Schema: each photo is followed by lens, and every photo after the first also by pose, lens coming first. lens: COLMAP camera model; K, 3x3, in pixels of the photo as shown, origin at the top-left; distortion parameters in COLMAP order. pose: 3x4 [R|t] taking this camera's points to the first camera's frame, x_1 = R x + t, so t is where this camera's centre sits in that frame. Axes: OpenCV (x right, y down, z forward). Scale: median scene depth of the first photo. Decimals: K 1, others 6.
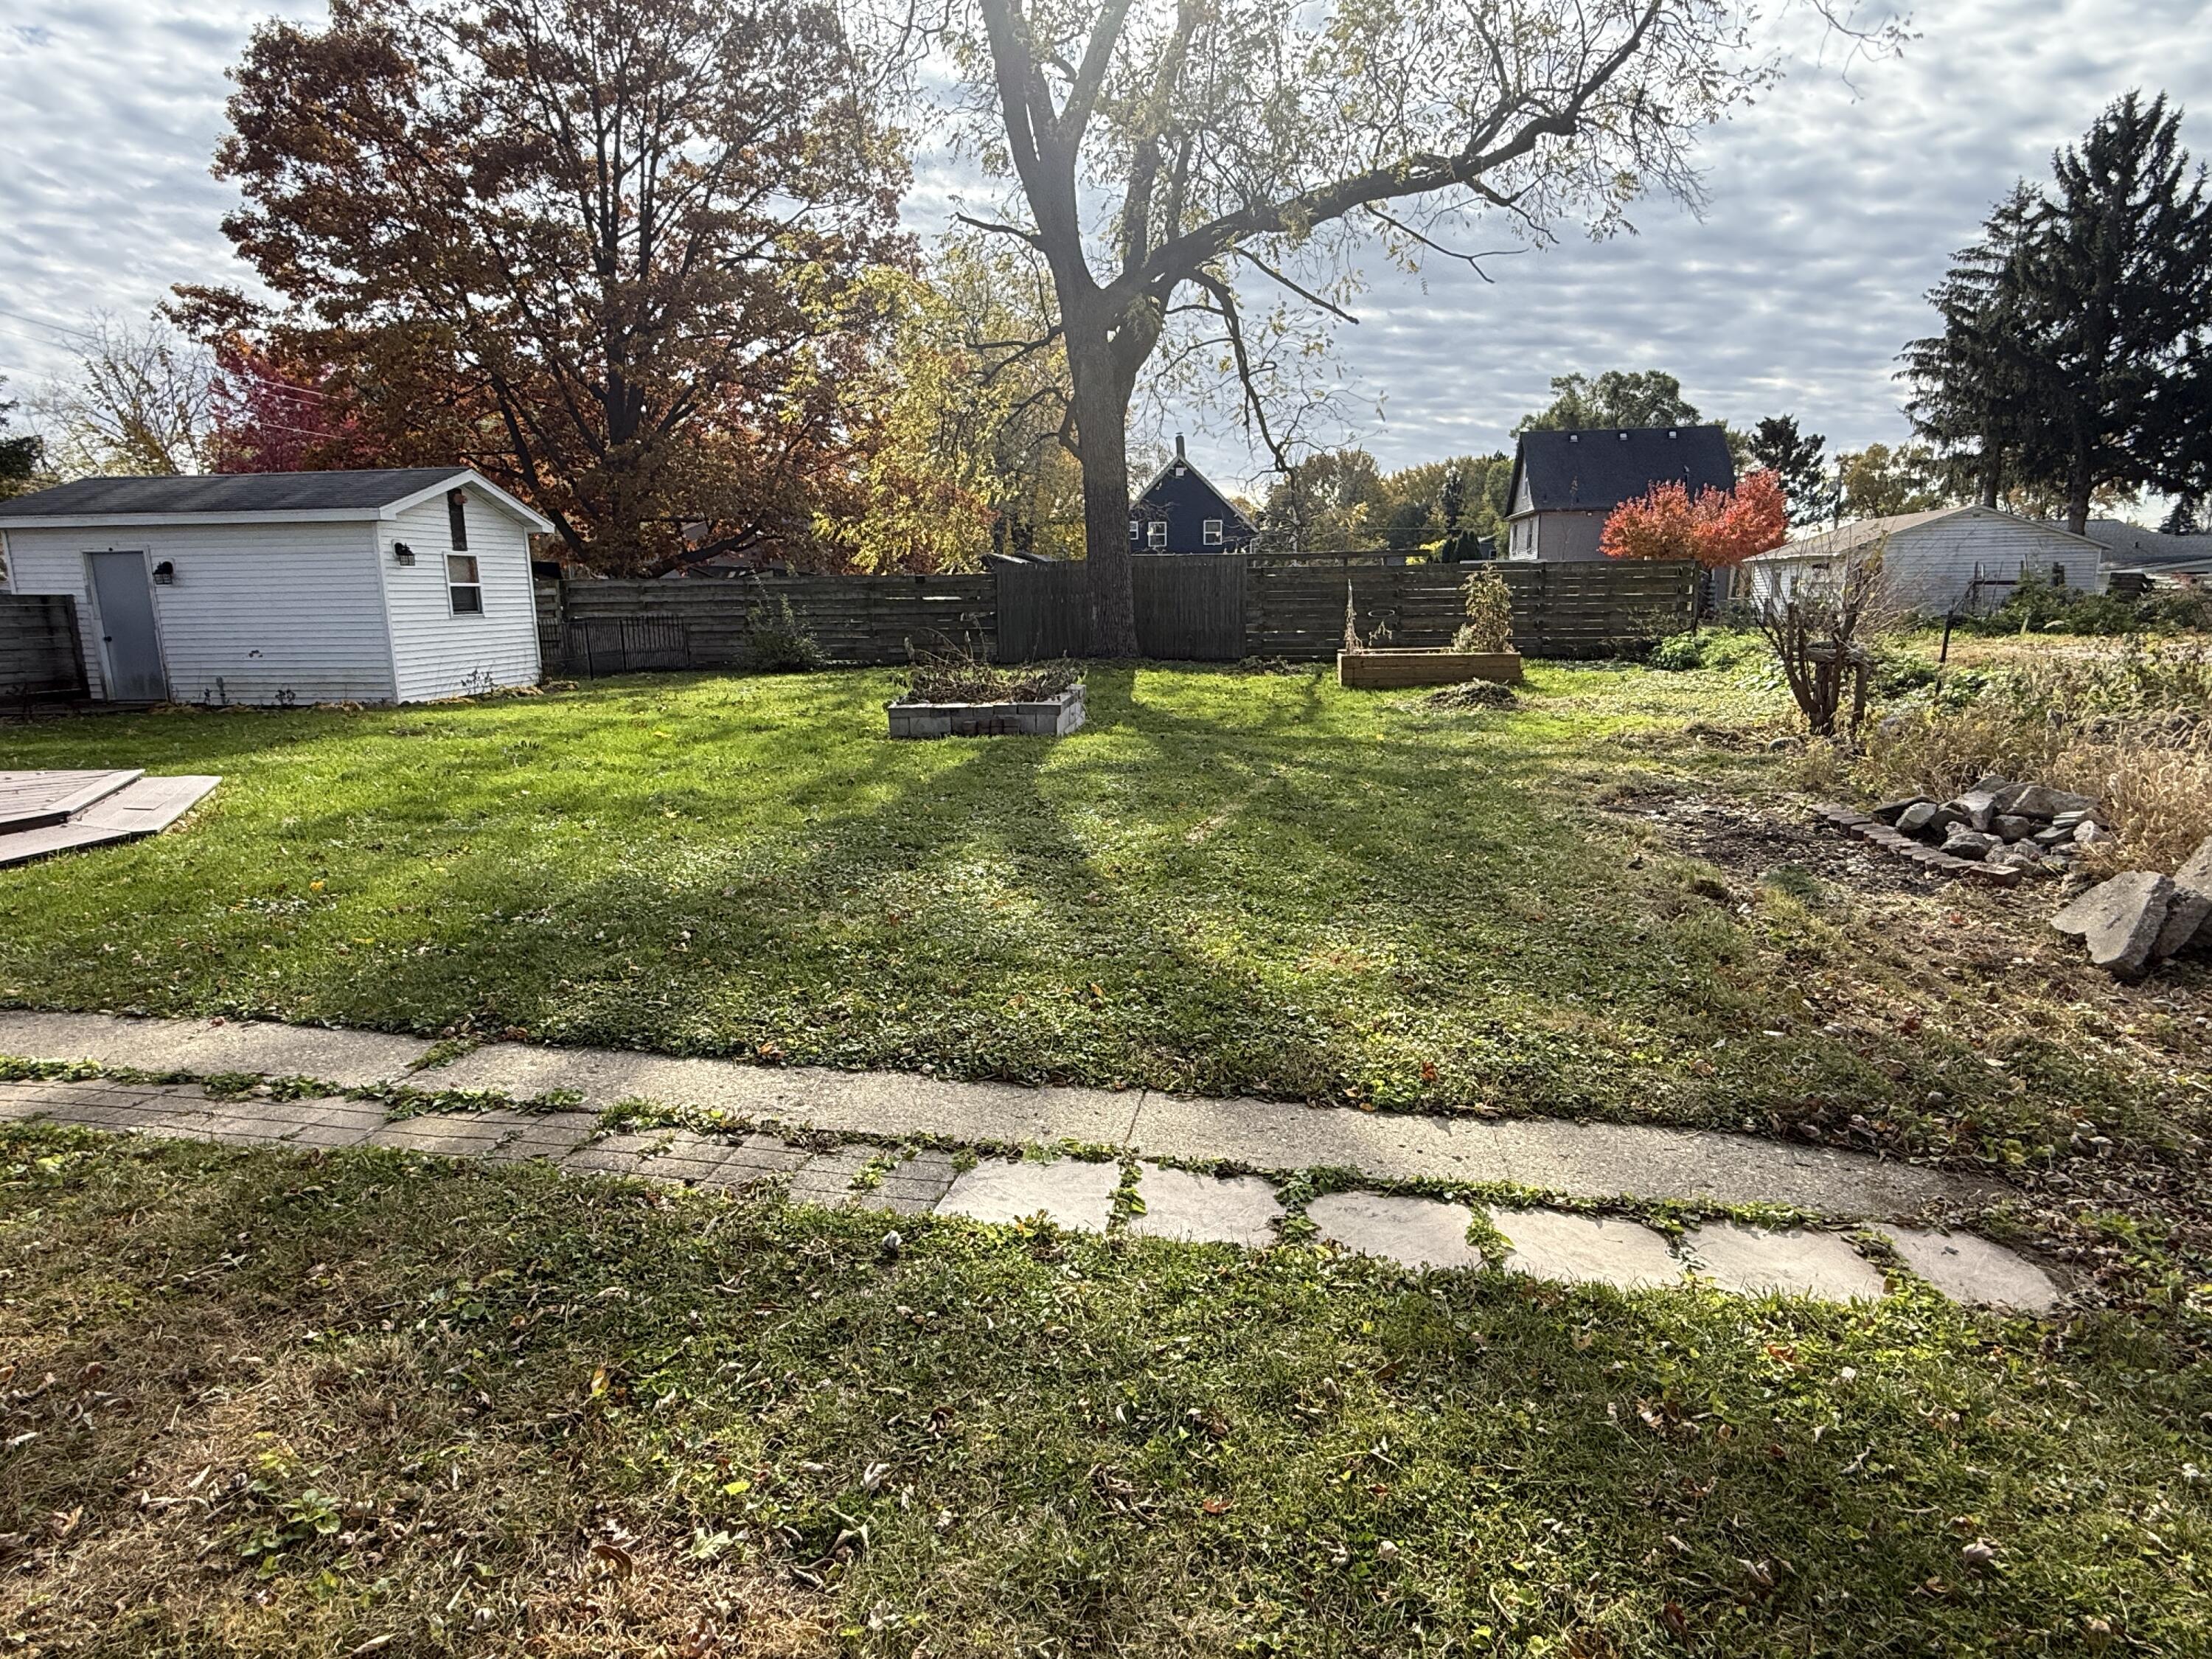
lens RADIAL K [[1215.7, 0, 1112.2], [0, 1215.7, 825.6], [0, 0, 1]] dist [0.000877, -0.001219]
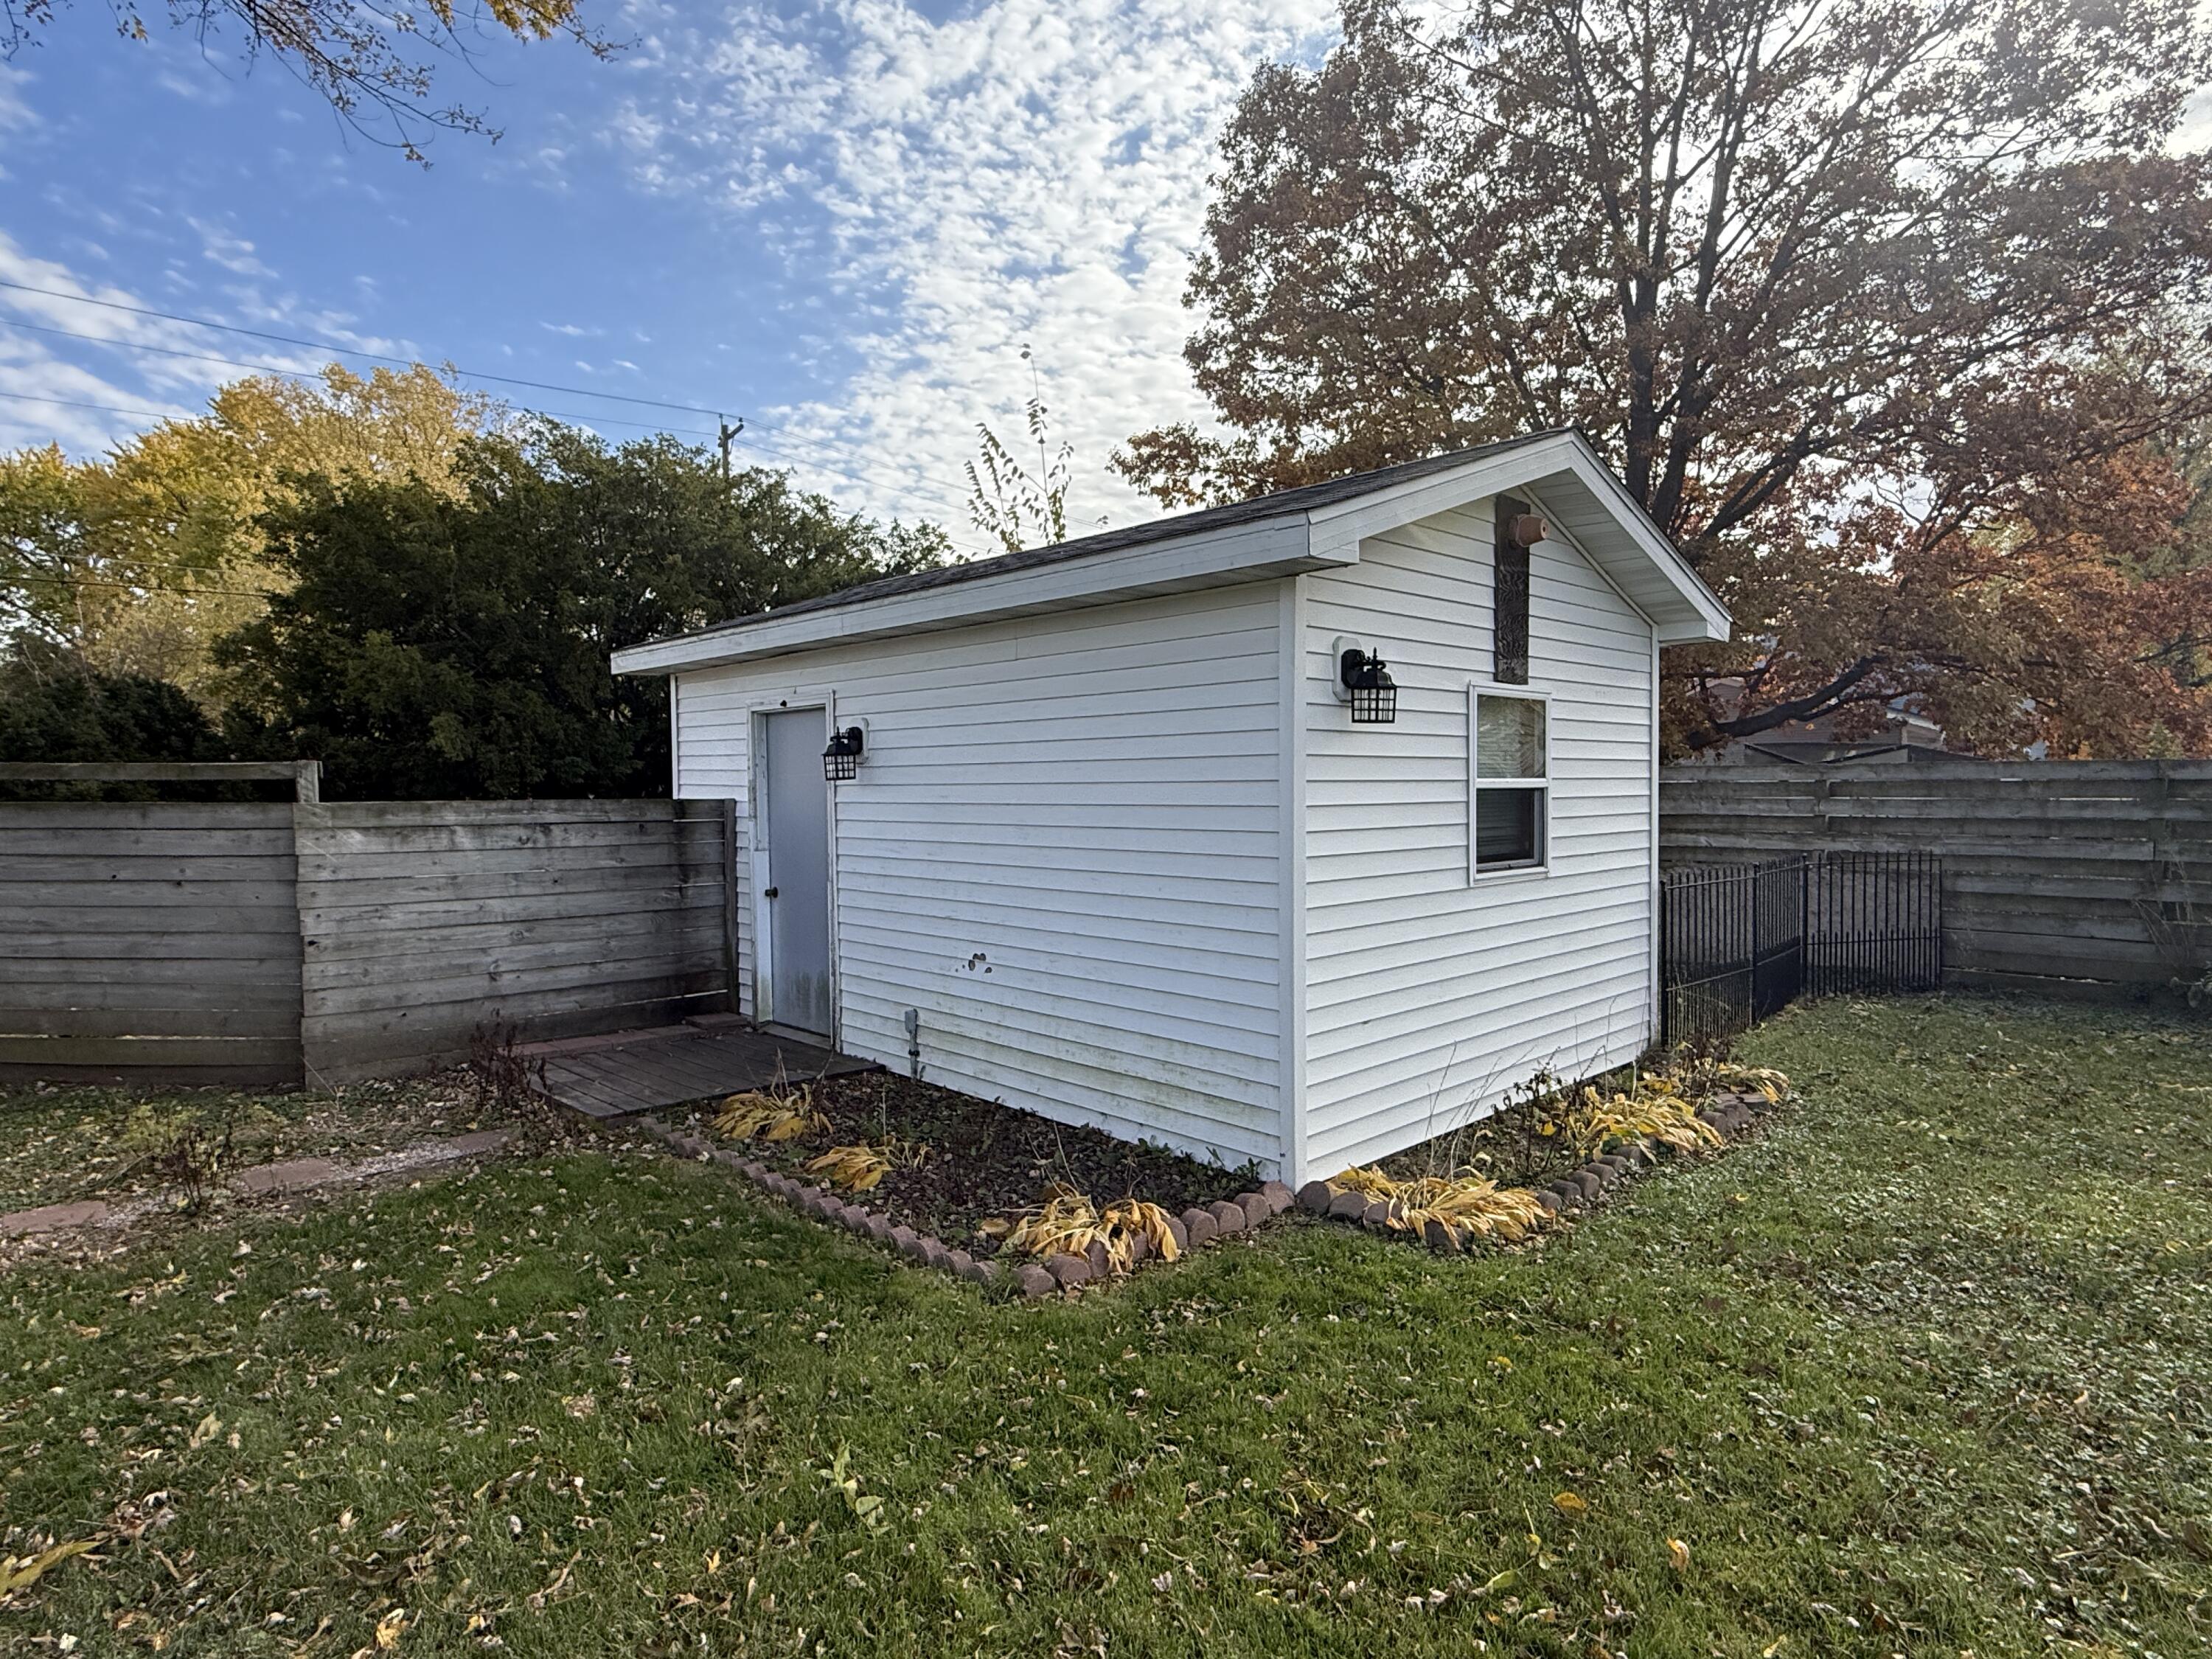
lens RADIAL K [[1215.7, 0, 1112.2], [0, 1215.7, 825.6], [0, 0, 1]] dist [0.000877, -0.001219]
pose [[0.769863, 0.027446, -0.637619, -0.227487], [-0.125222, 0.986151, -0.108745, -0.076715], [0.625804, 0.163563, 0.762638, 0.382786]]
